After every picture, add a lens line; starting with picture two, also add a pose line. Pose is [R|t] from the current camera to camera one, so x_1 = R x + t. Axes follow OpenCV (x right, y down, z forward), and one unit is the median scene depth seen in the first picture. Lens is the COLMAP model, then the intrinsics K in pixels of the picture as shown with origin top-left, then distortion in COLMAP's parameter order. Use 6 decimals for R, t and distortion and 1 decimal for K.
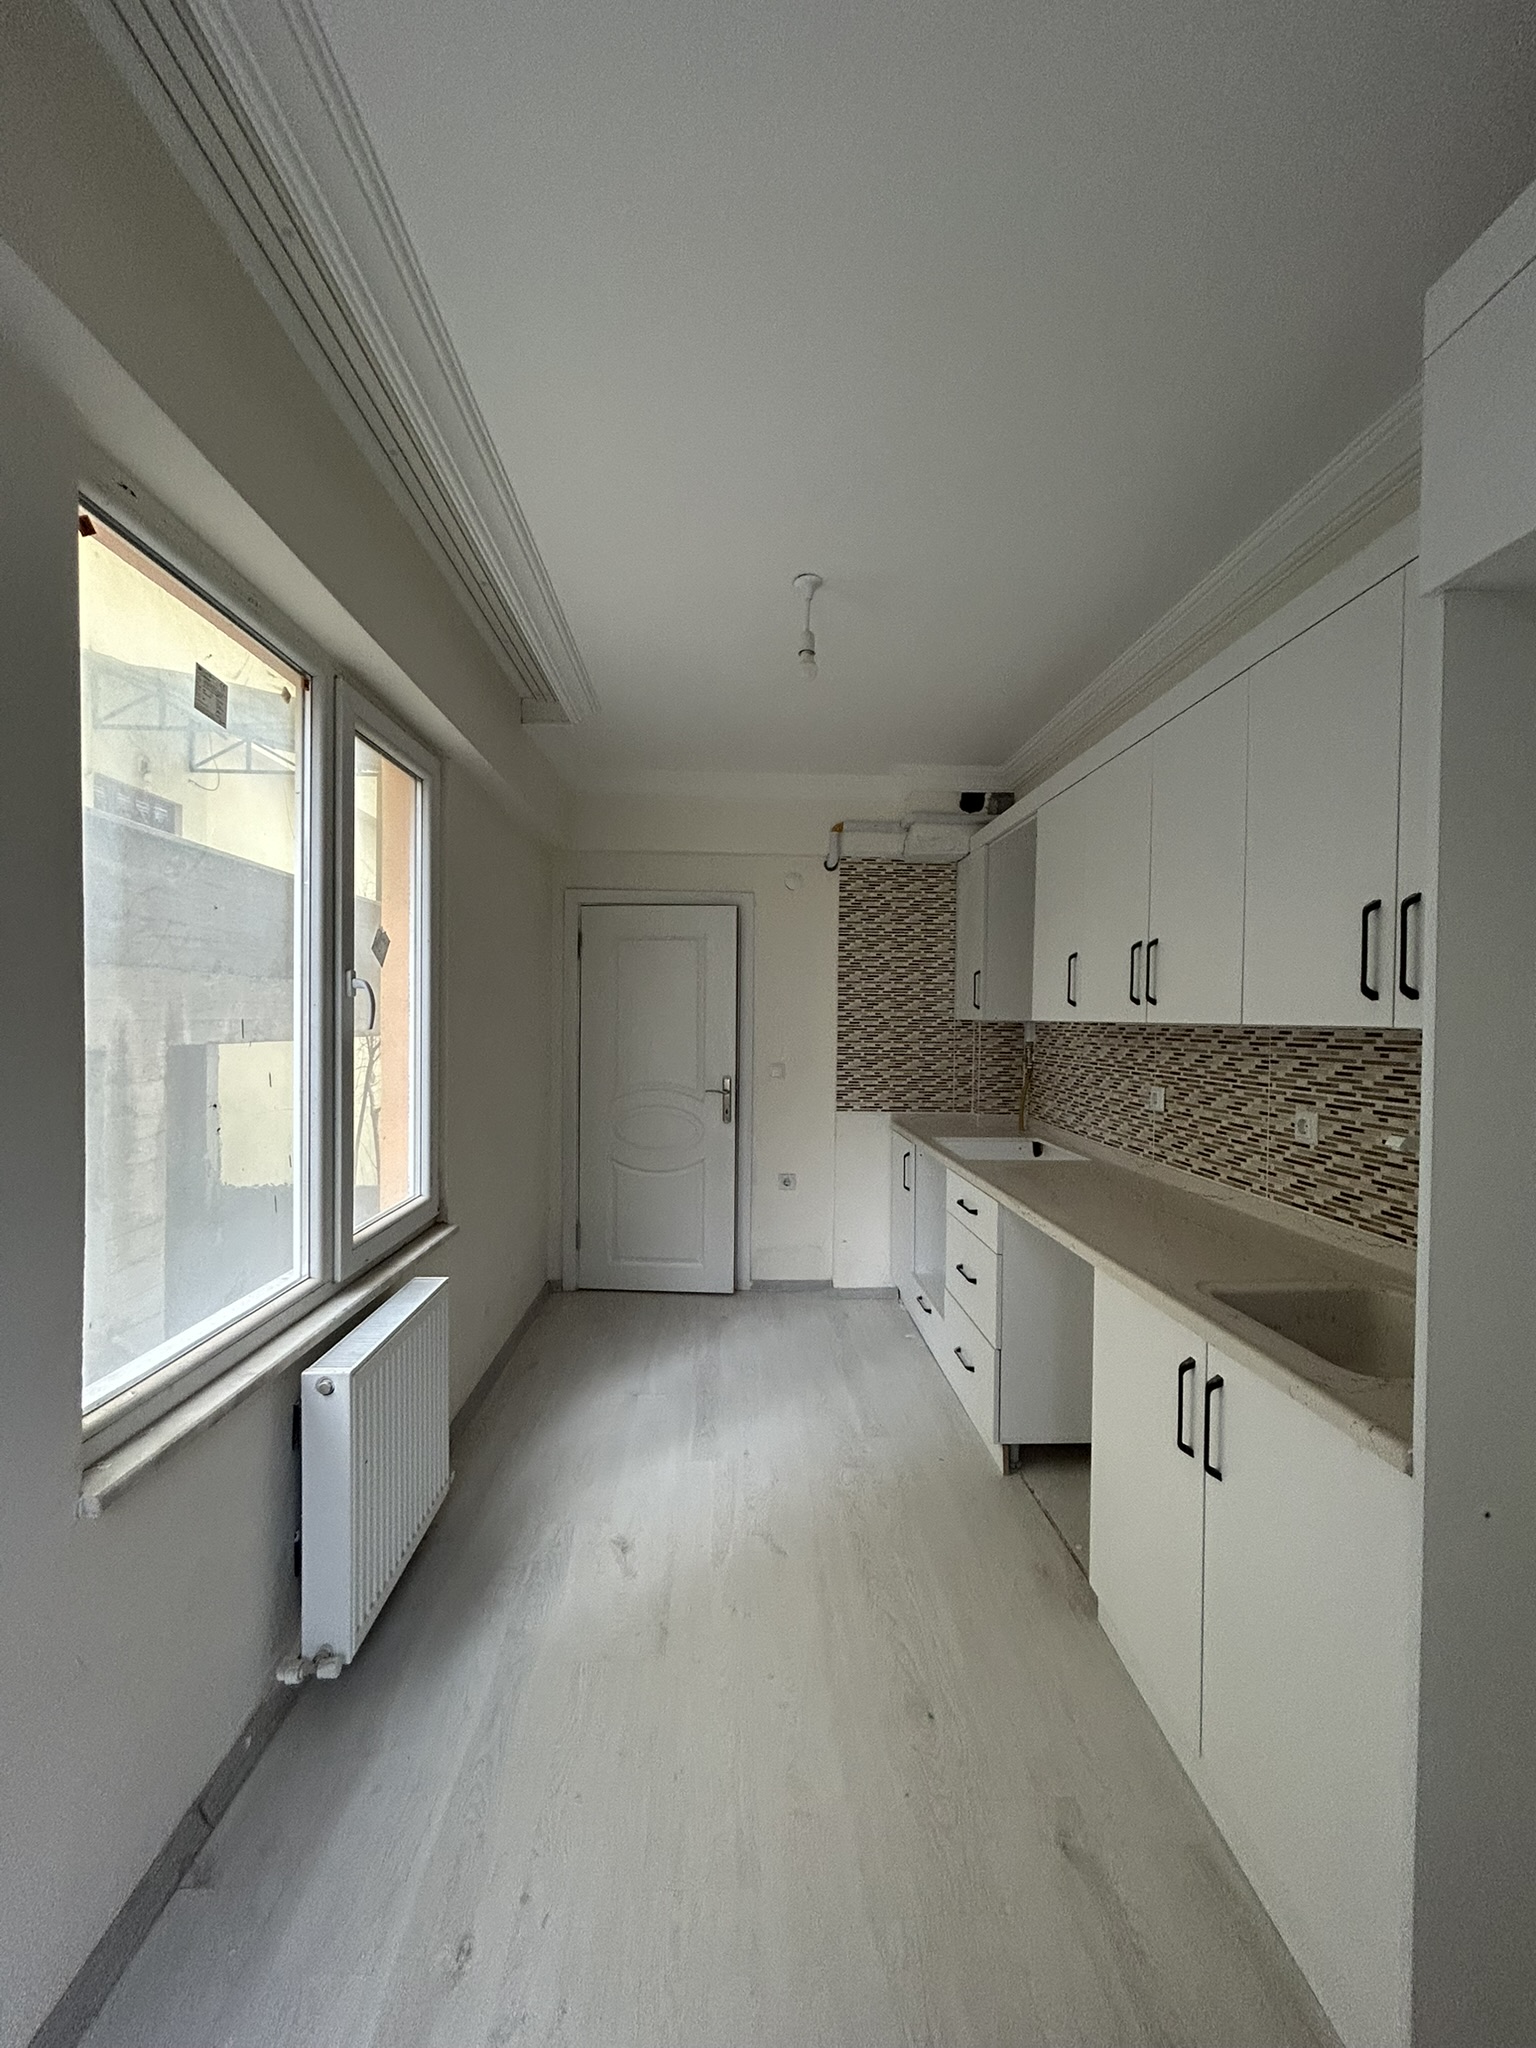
lens RADIAL K [[822.9, 0, 768.8], [0, 822.9, 1027.9], [0, 0, 1]] dist [0.000861, -0.000066]
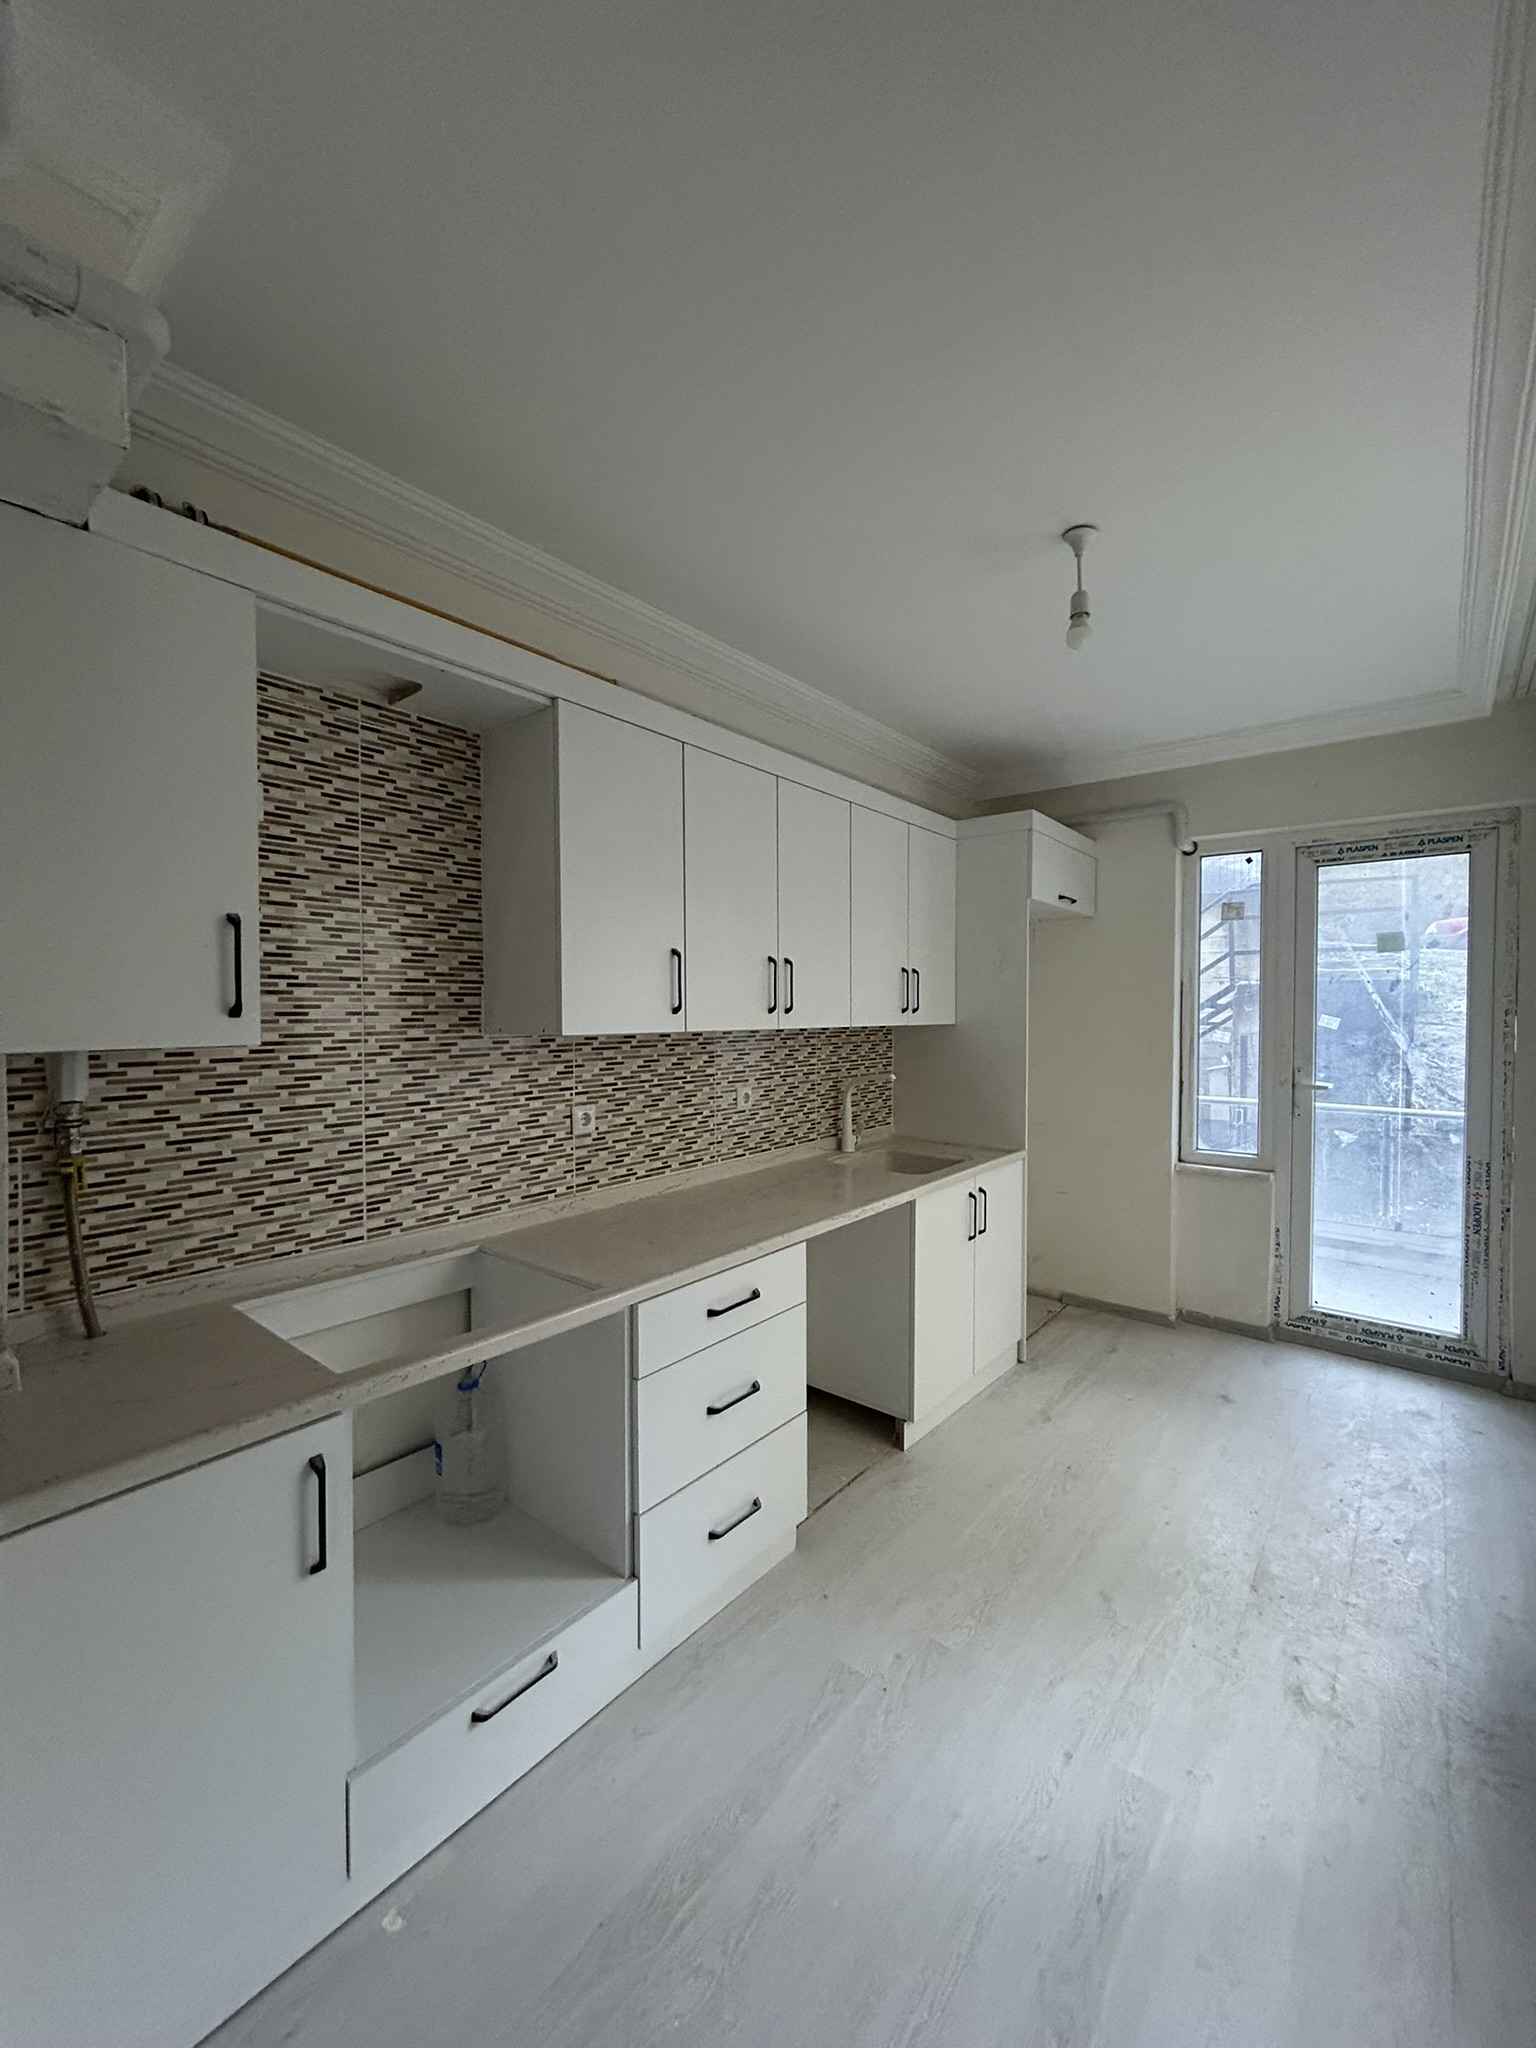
lens RADIAL K [[821.4, 0, 769.2], [0, 821.4, 1026.8], [0, 0, 1]] dist [-0.000245, 0.000393]
pose [[-0.746634, -0.028915, 0.664606, -0.253338], [-0.001297, 0.999116, 0.042011, -0.049416], [-0.665233, 0.030505, -0.746012, 1.599272]]
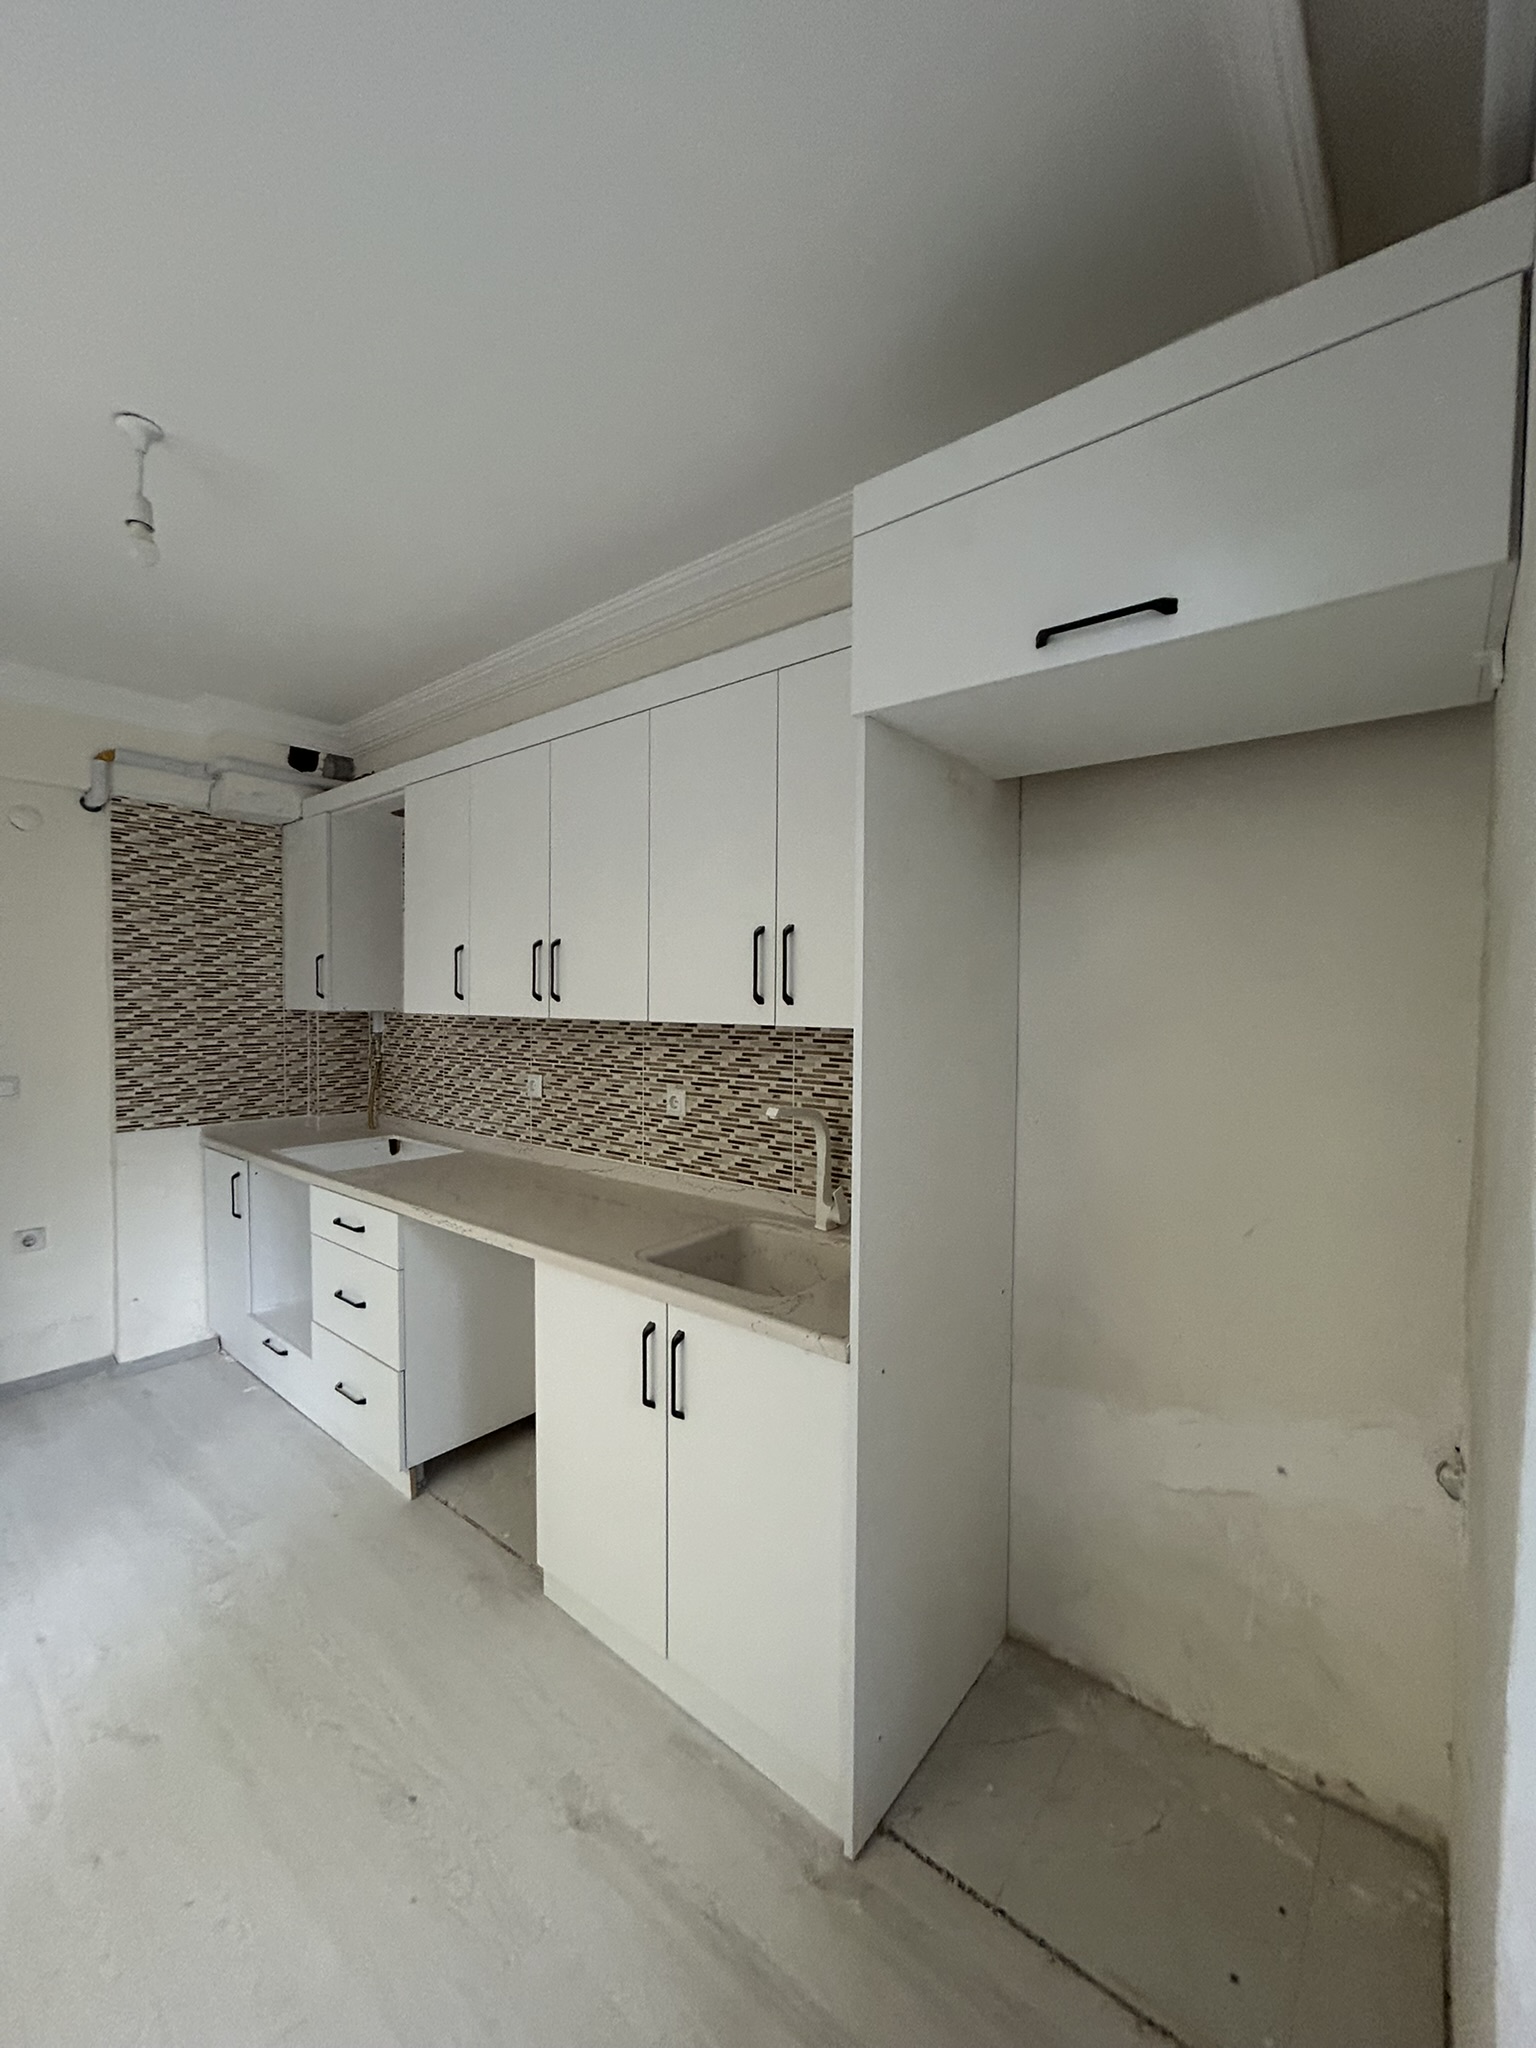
lens RADIAL K [[821.4, 0, 769.2], [0, 821.4, 1026.8], [0, 0, 1]] dist [-0.000245, 0.000393]
pose [[0.666630, -0.033134, 0.744652, -0.118087], [0.011939, 0.999358, 0.033779, -0.023192], [-0.745293, -0.013628, 0.666598, 0.075707]]
